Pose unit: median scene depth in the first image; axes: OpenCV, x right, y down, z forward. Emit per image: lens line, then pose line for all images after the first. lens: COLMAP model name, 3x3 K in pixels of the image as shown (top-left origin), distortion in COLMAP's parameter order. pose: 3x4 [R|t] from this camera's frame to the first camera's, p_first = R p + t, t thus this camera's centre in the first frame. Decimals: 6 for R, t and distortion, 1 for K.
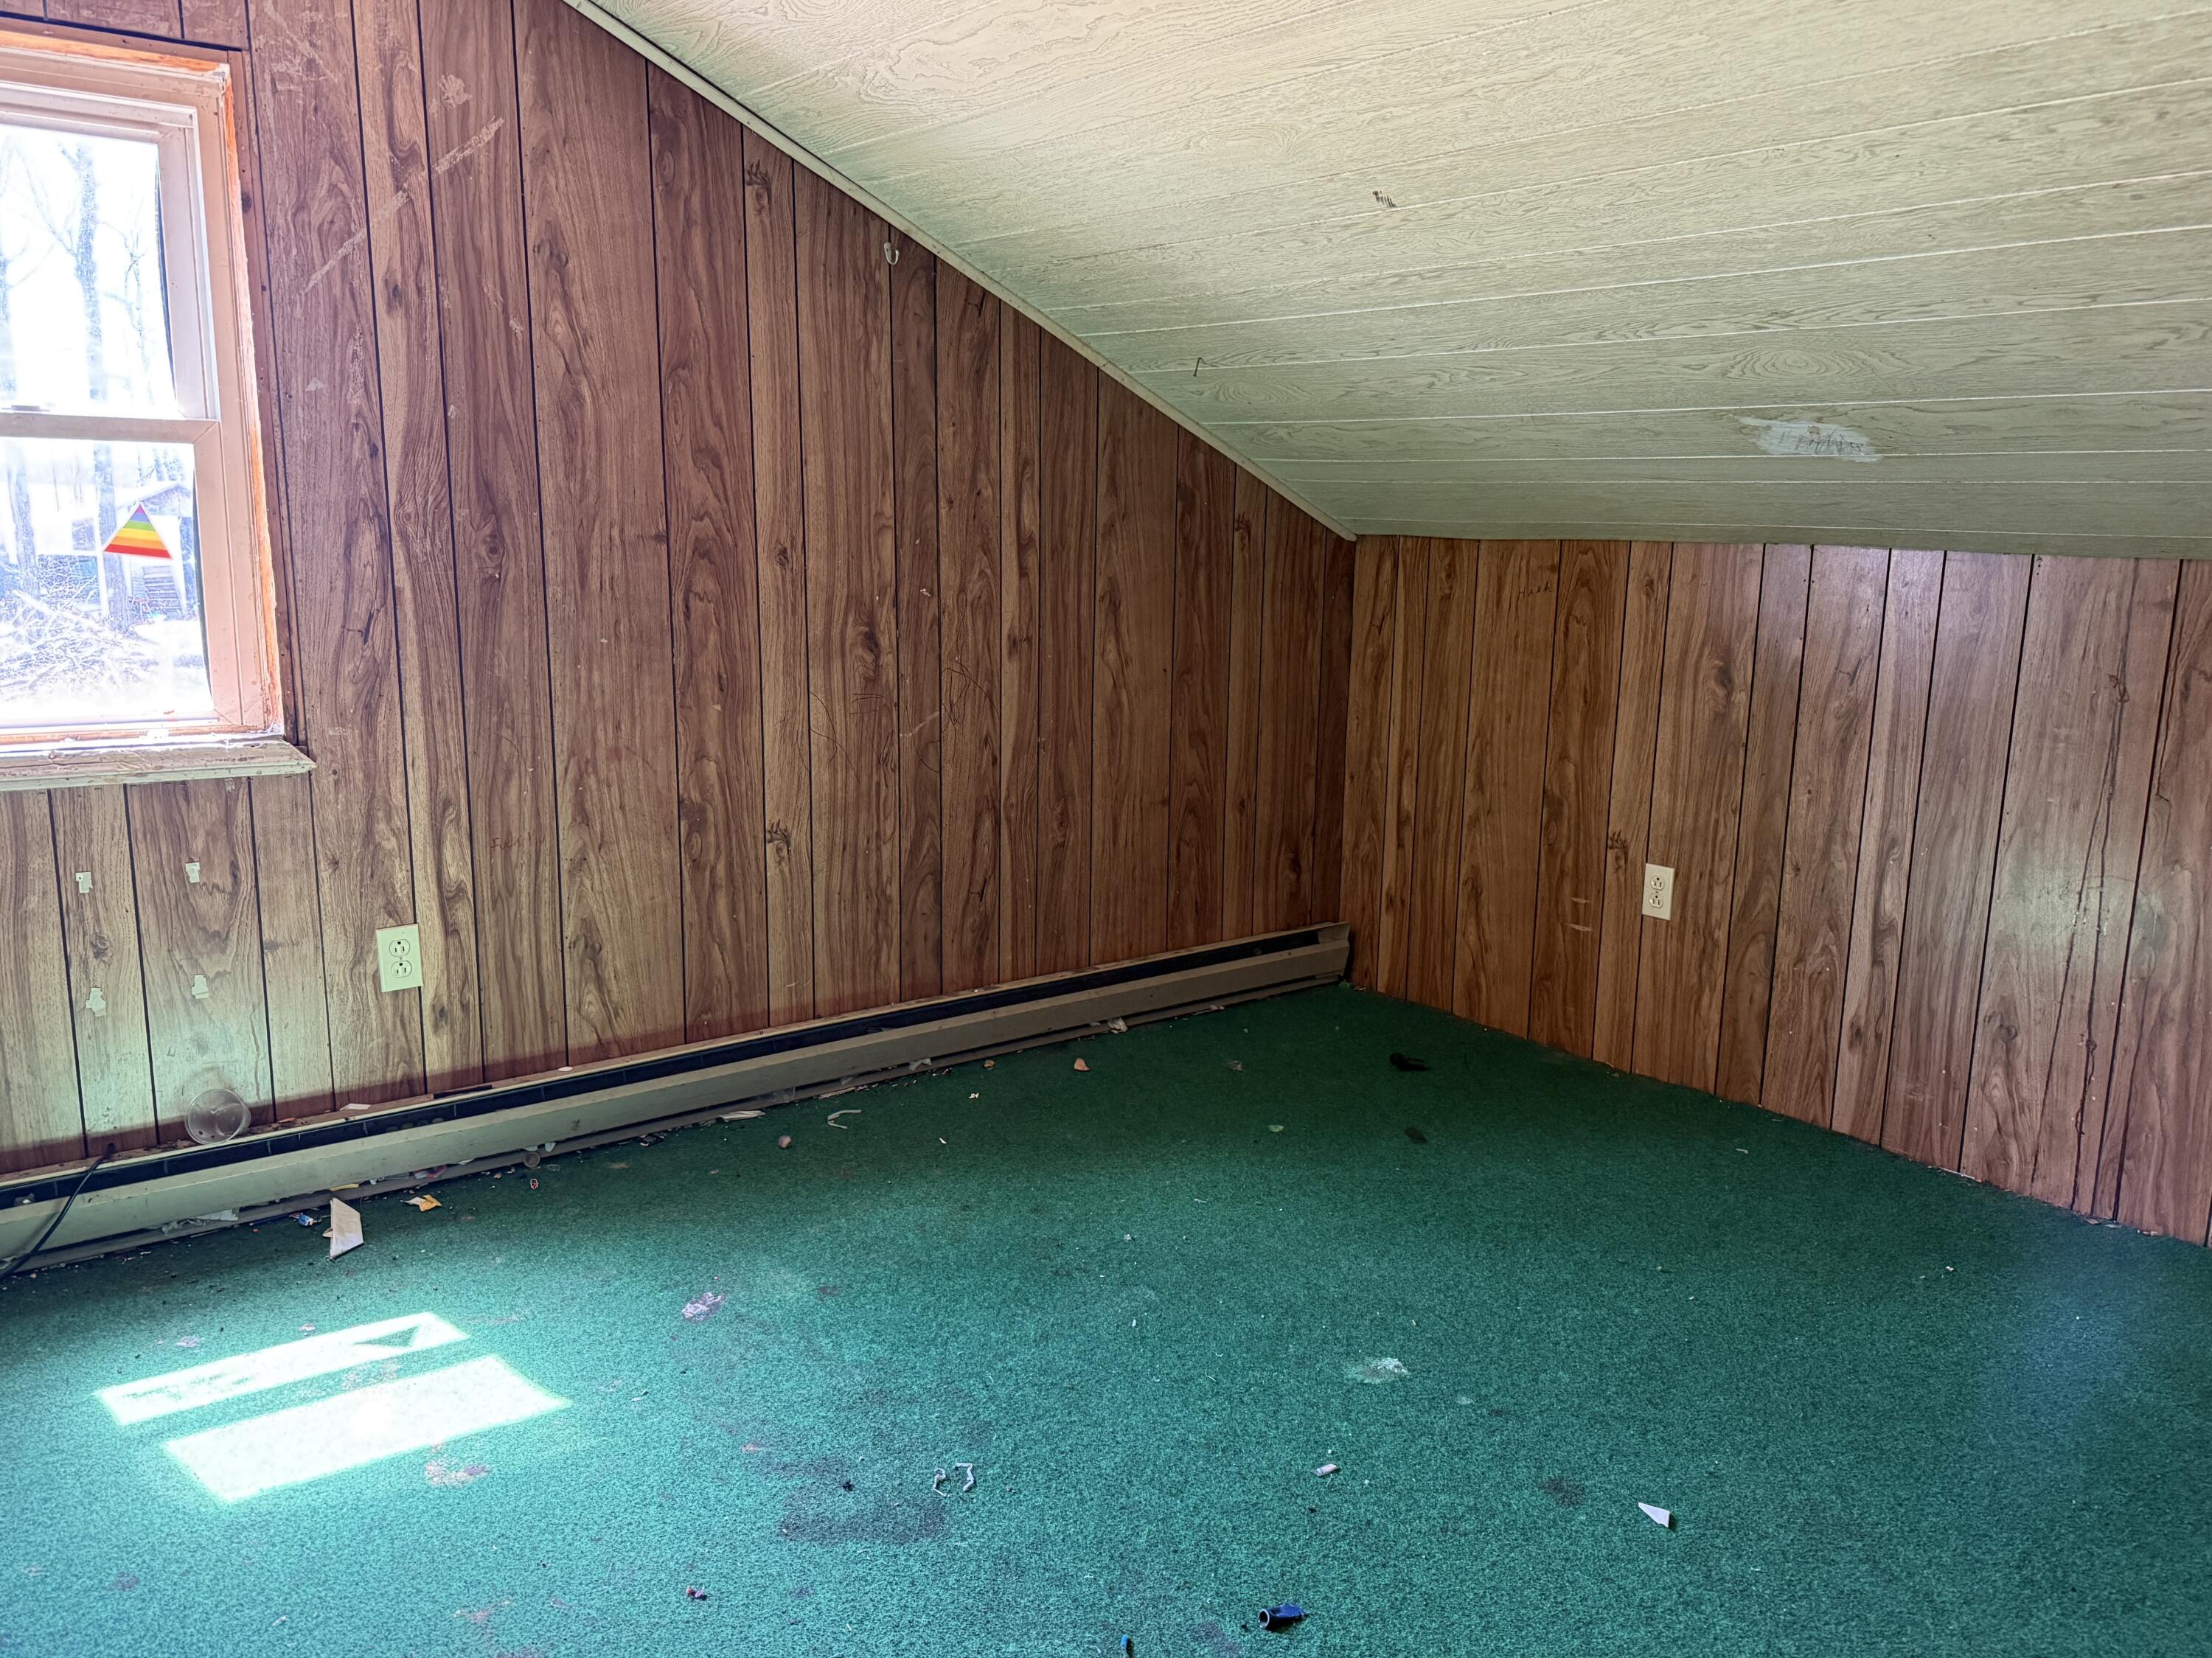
lens RADIAL K [[1660.2, 0, 1106.0], [0, 1660.2, 829.0], [0, 0, 1]] dist [-0.008470, -0.005606]
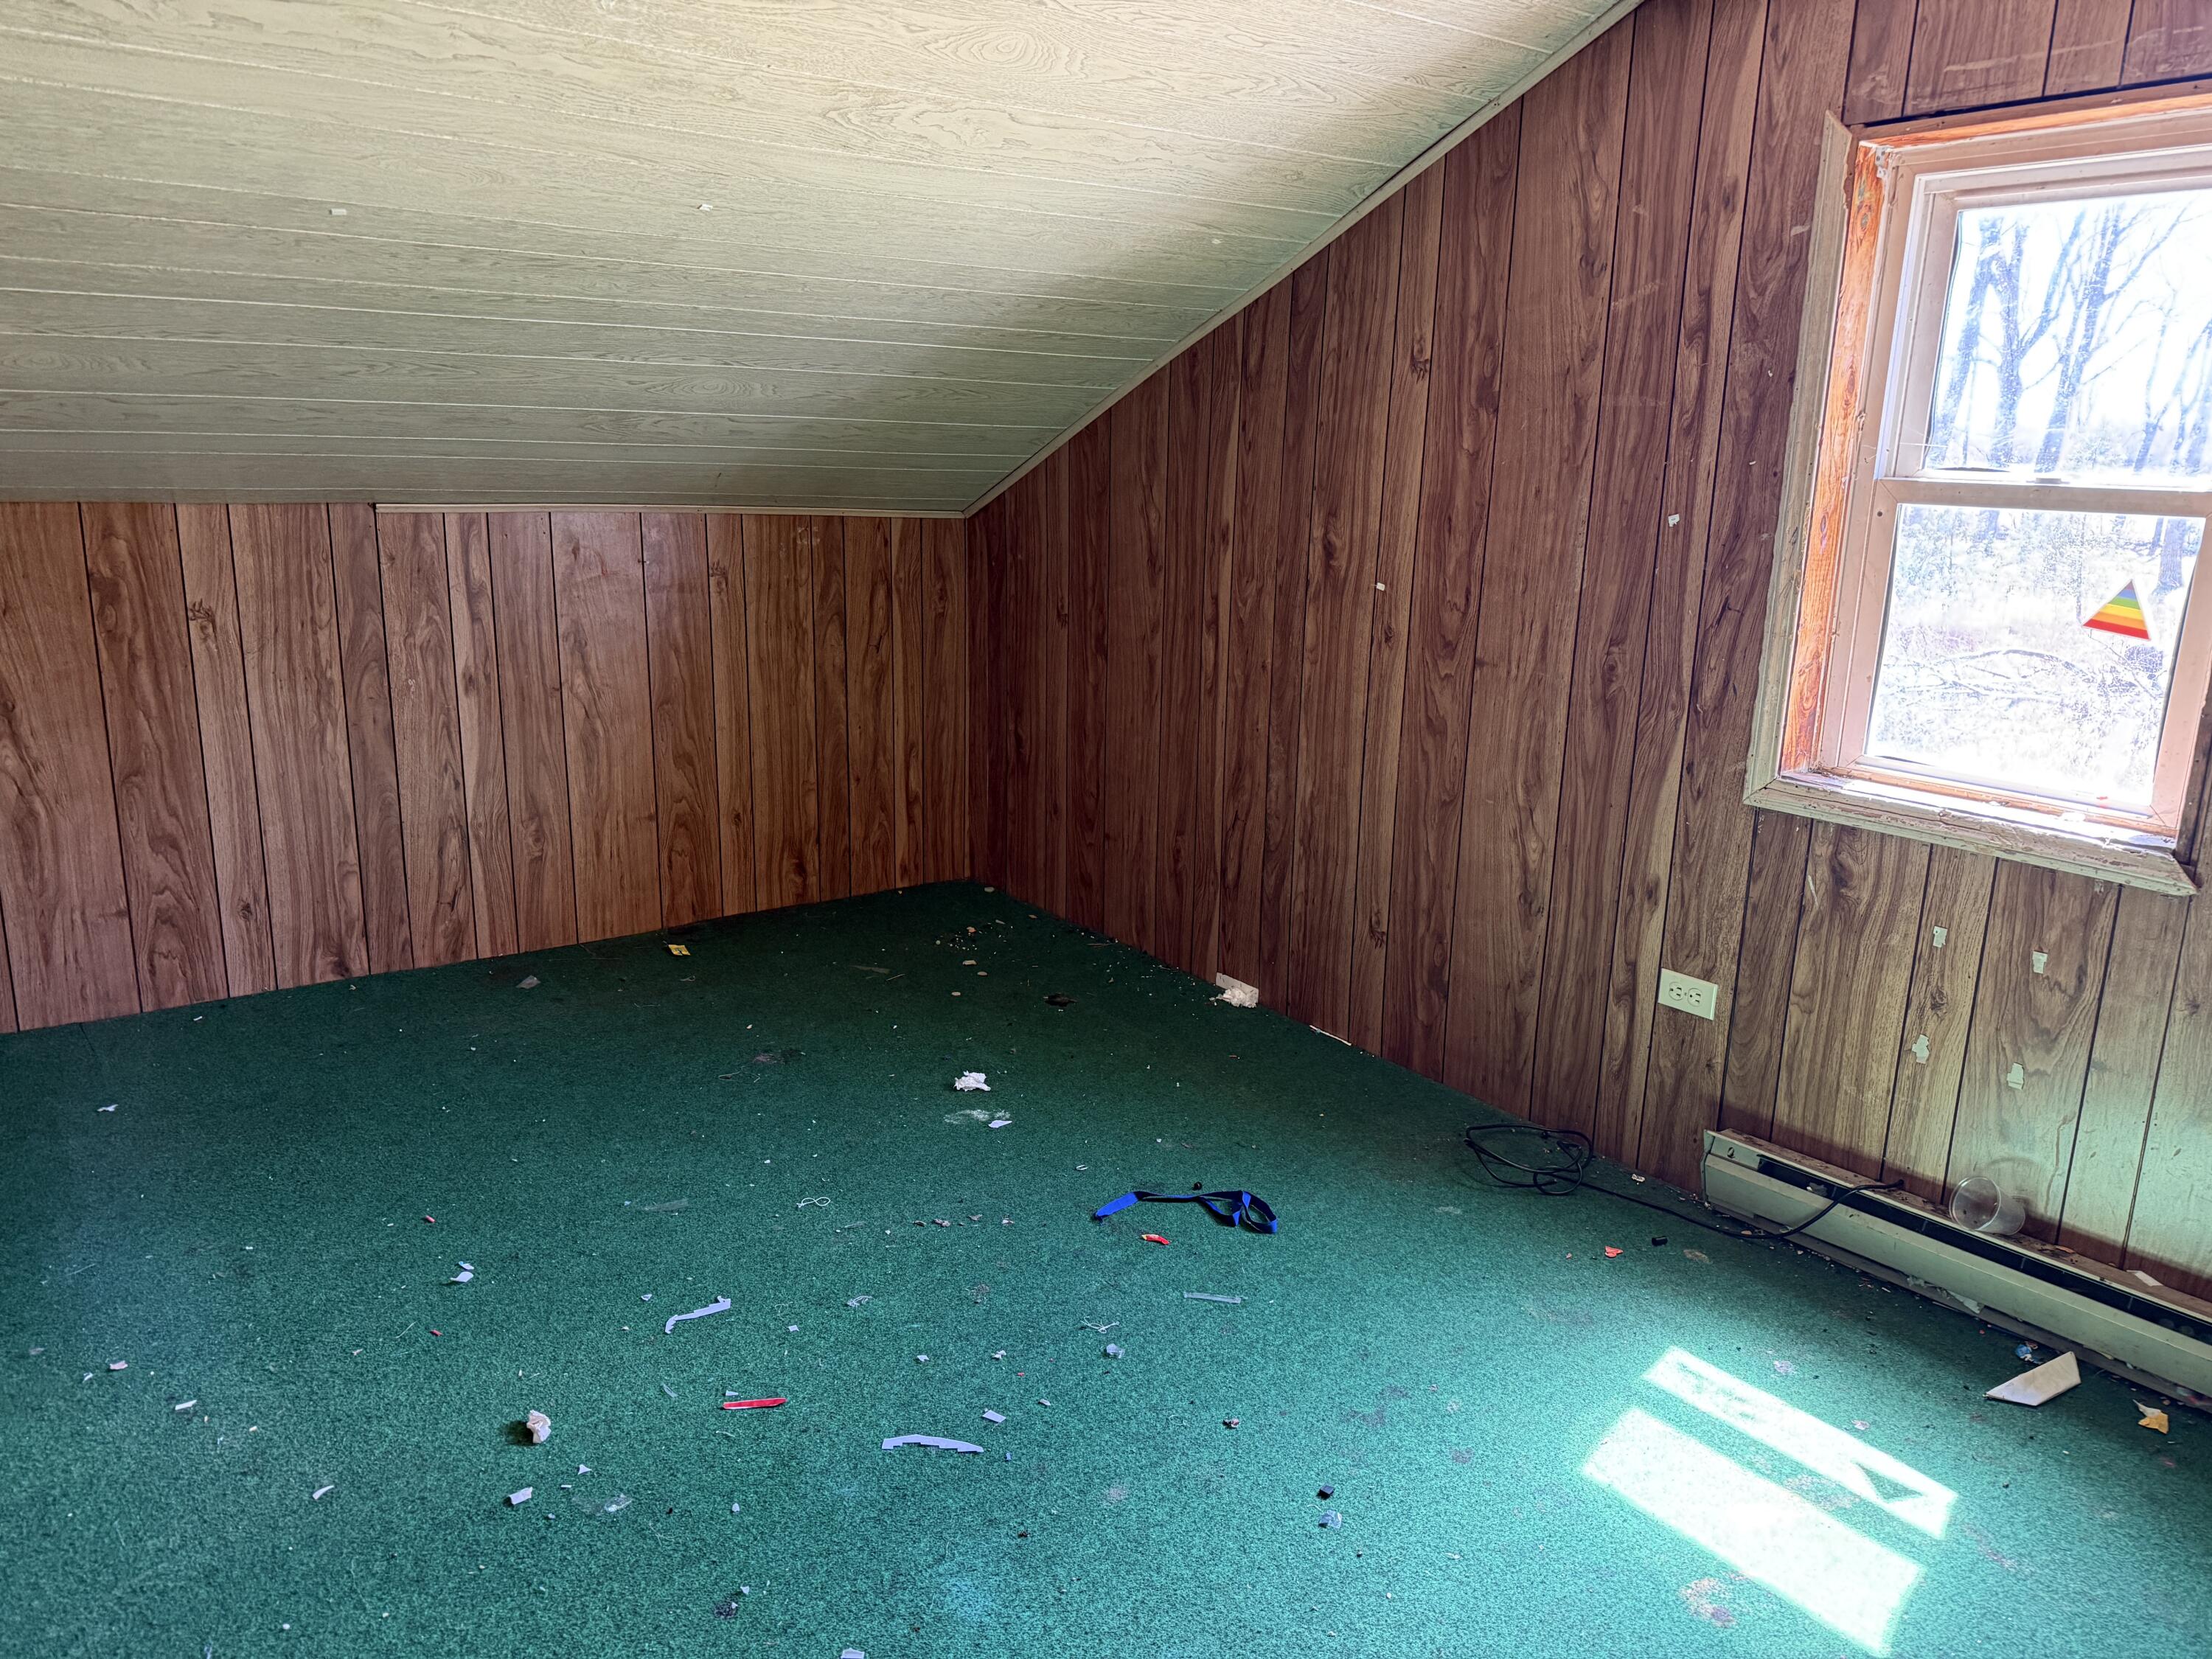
lens RADIAL K [[1549.0, 0, 1106.0], [0, 1549.0, 829.5], [0, 0, 1]] dist [0.066076, -0.064872]
pose [[0.050856, 0.220918, -0.973965, 0.297202], [-0.210026, 0.955785, 0.205828, -0.122584], [0.976372, 0.194090, 0.095006, 0.368445]]
